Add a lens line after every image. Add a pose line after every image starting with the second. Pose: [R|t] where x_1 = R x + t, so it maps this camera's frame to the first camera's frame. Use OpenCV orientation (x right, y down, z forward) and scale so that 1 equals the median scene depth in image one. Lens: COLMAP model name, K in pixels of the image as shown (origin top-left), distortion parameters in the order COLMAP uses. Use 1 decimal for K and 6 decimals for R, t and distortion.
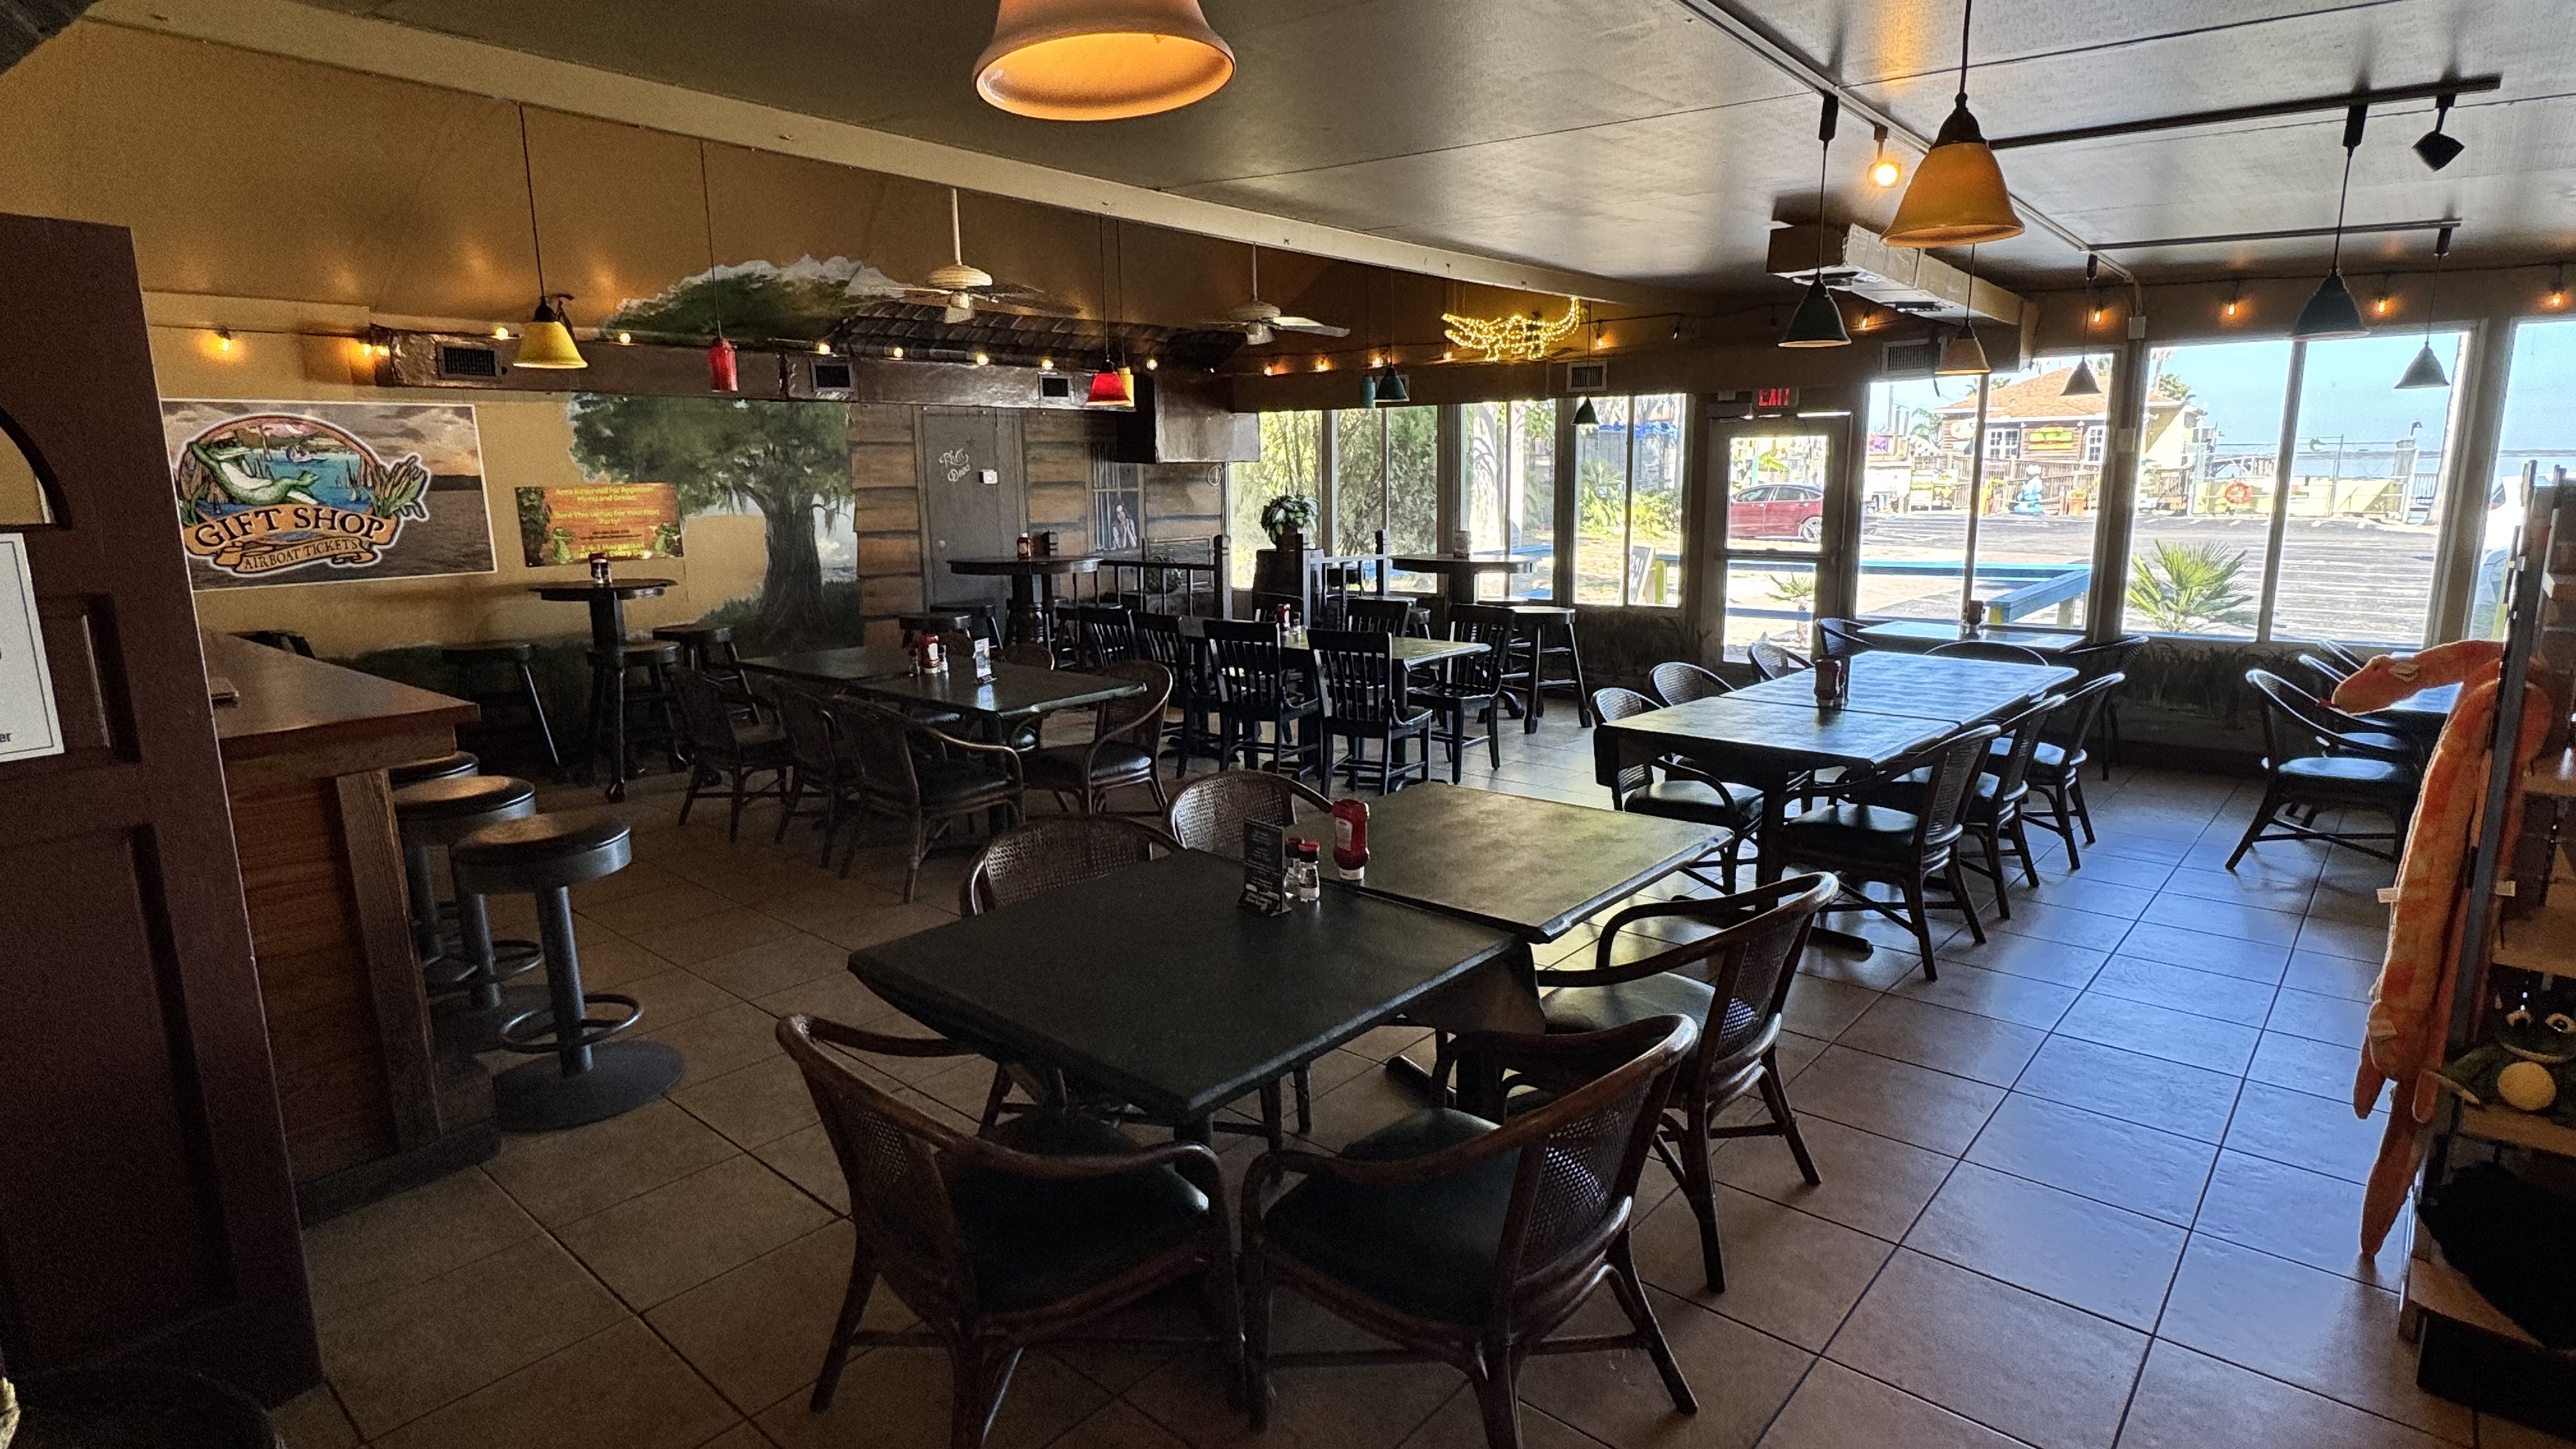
lens RADIAL K [[1331.4, 0, 1281.0], [0, 1331.4, 735.7], [0, 0, 1]] dist [-0.003480, -0.000244]
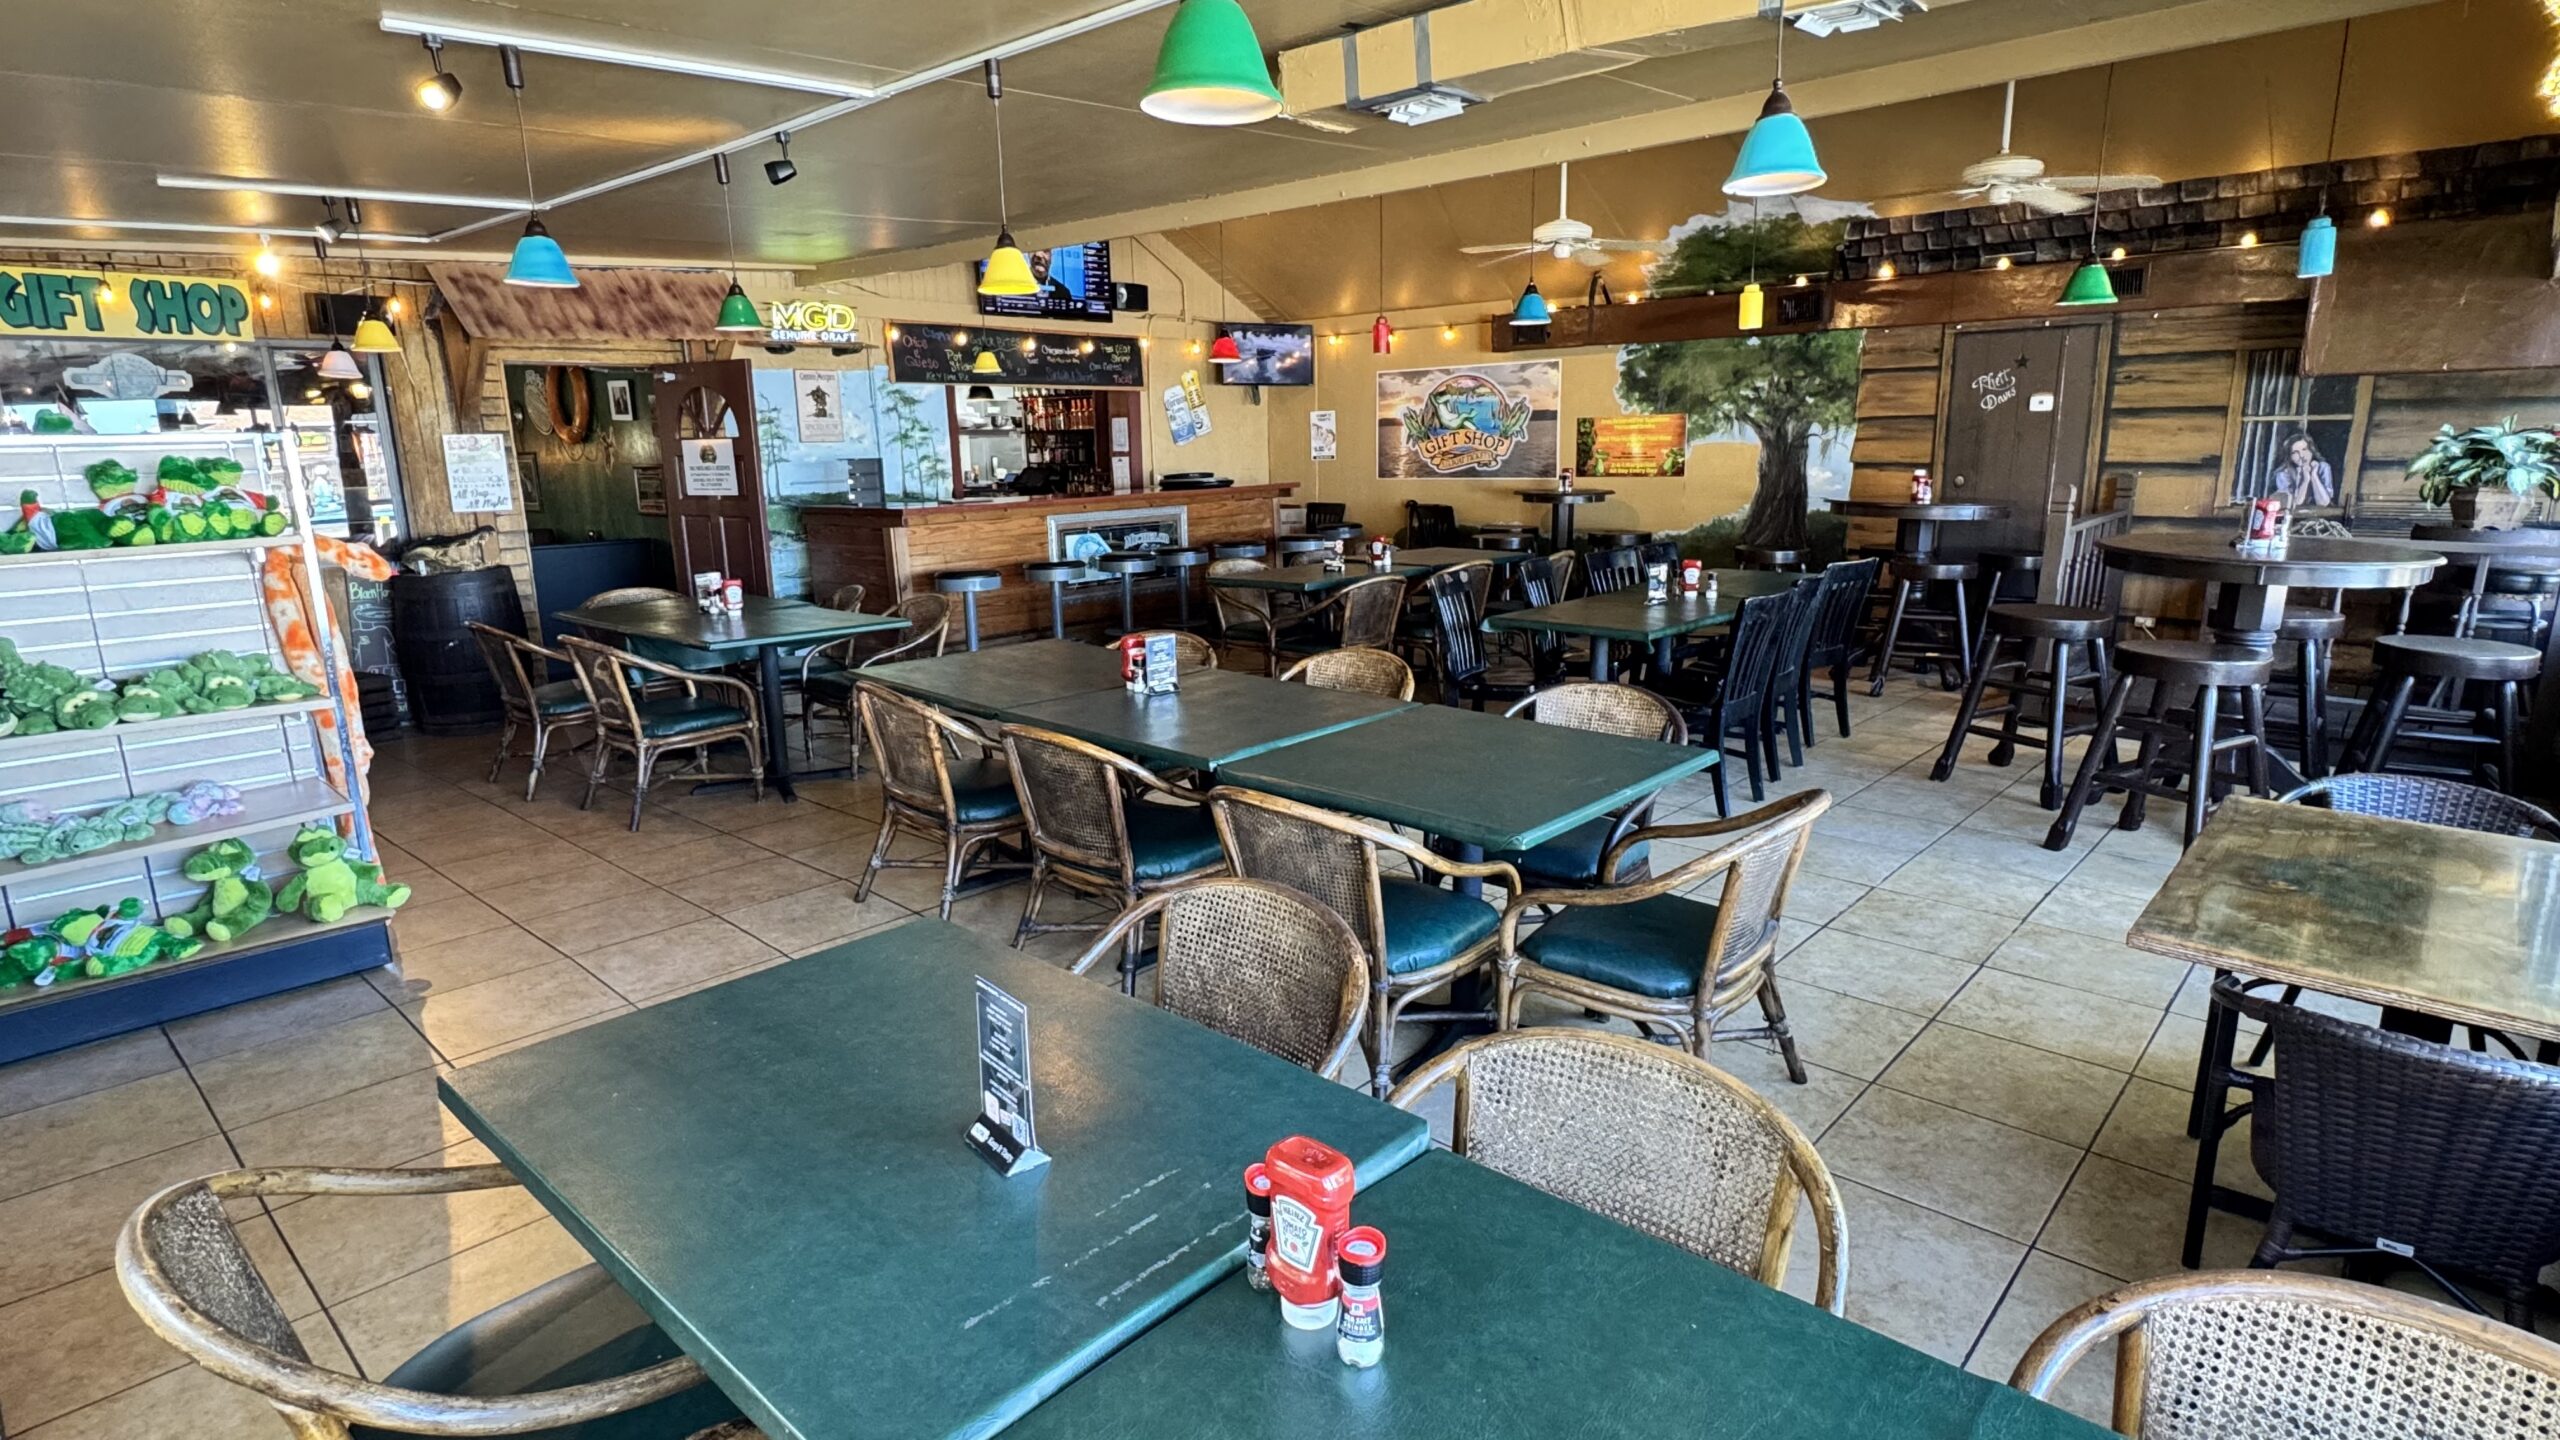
lens RADIAL K [[1323.2, 0, 1270.2], [0, 1323.2, 714.1], [0, 0, 1]] dist [-0.003480, -0.000244]
pose [[-0.019834, 0.216596, -0.976060, 0.741104], [-0.176940, 0.960082, 0.216646, -0.119096], [0.984022, 0.177001, 0.019282, 0.640068]]
